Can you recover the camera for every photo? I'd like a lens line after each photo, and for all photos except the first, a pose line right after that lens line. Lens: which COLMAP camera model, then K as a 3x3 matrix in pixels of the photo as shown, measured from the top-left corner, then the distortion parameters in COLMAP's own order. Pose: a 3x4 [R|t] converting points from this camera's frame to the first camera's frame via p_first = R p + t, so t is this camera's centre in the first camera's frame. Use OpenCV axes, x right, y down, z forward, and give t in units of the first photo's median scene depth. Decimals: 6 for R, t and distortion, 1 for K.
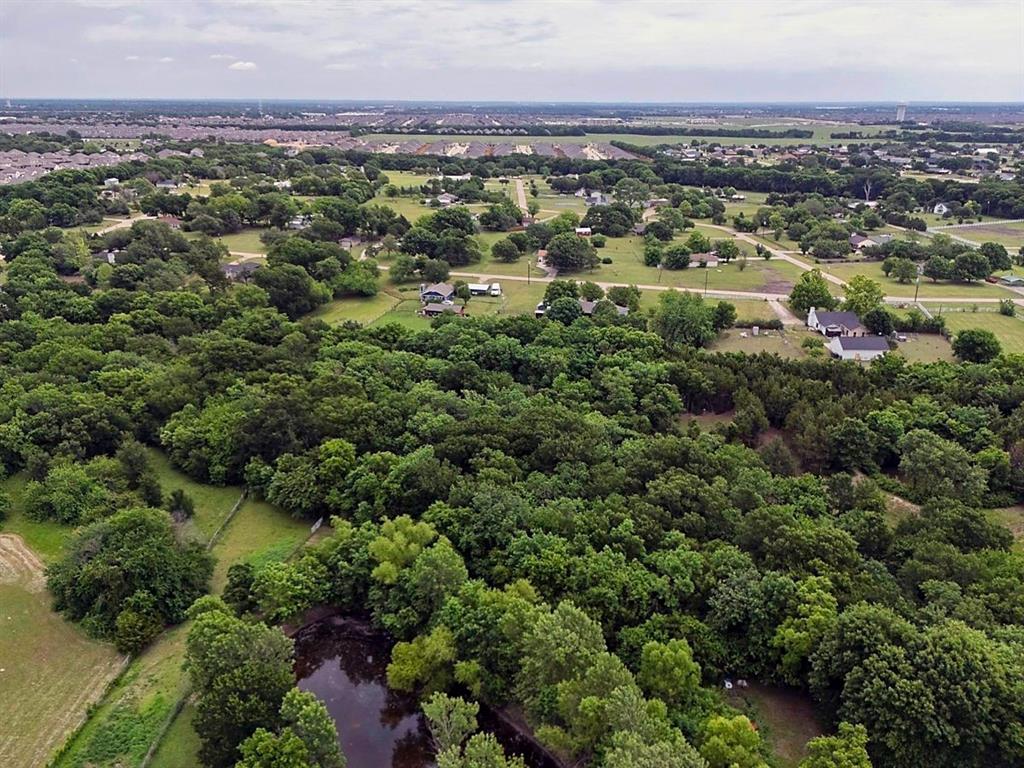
lens RADIAL K [[748.2, 0, 516.2], [0, 748.2, 390.8], [0, 0, 1]] dist [0.065736, -0.055171]
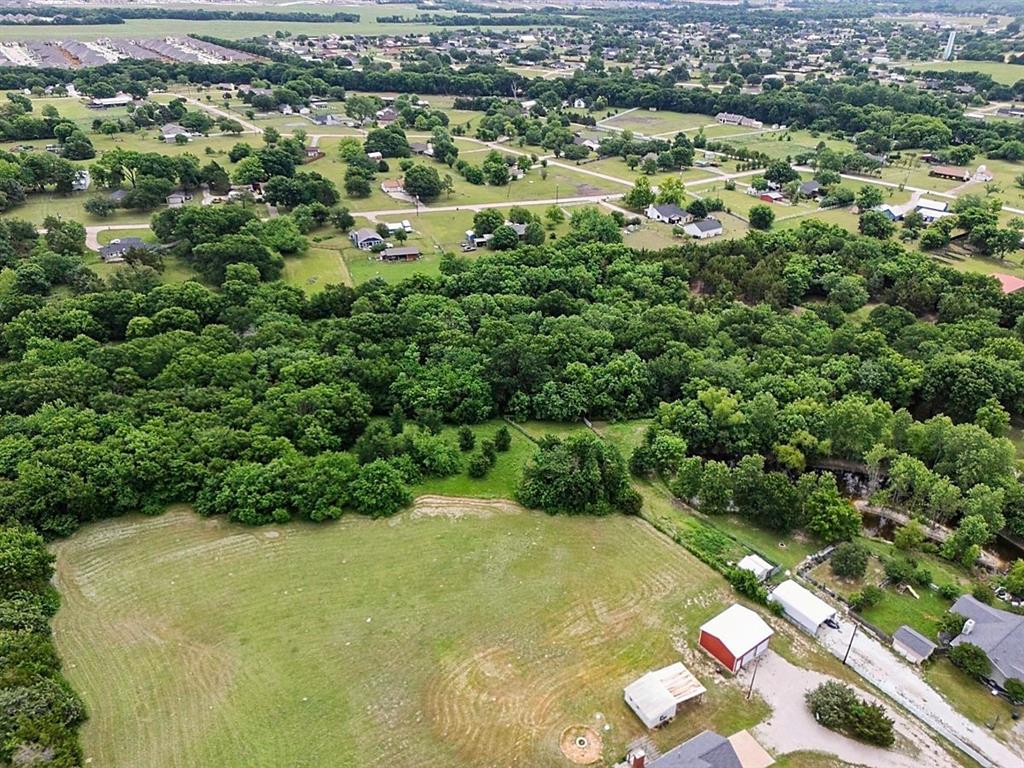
lens RADIAL K [[748.2, 0, 516.2], [0, 748.2, 390.8], [0, 0, 1]] dist [0.065736, -0.055171]
pose [[0.822163, -0.267316, 0.502583, -0.476815], [0.193306, 0.961525, 0.195196, -0.079016], [-0.535425, -0.063331, 0.842205, -0.039718]]
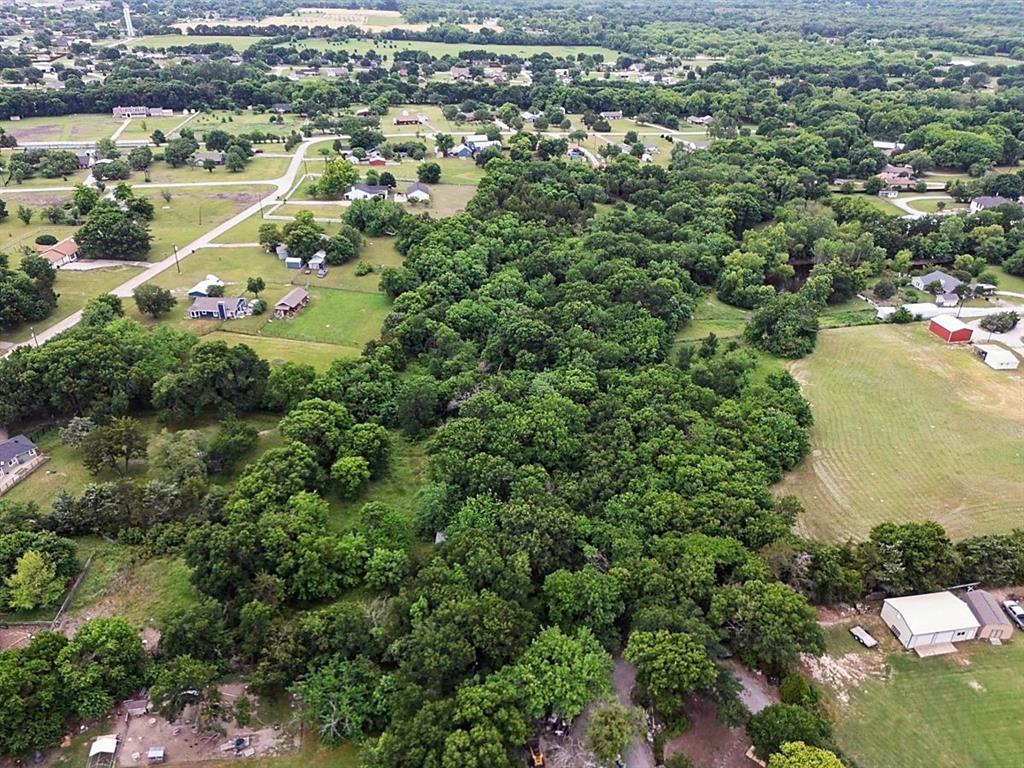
lens RADIAL K [[748.2, 0, 516.2], [0, 748.2, 390.8], [0, 0, 1]] dist [0.065736, -0.055171]
pose [[-0.149176, -0.489706, 0.859031, -0.827073], [0.345520, 0.788172, 0.509313, -0.335798], [-0.926478, 0.372790, 0.051627, 0.634857]]
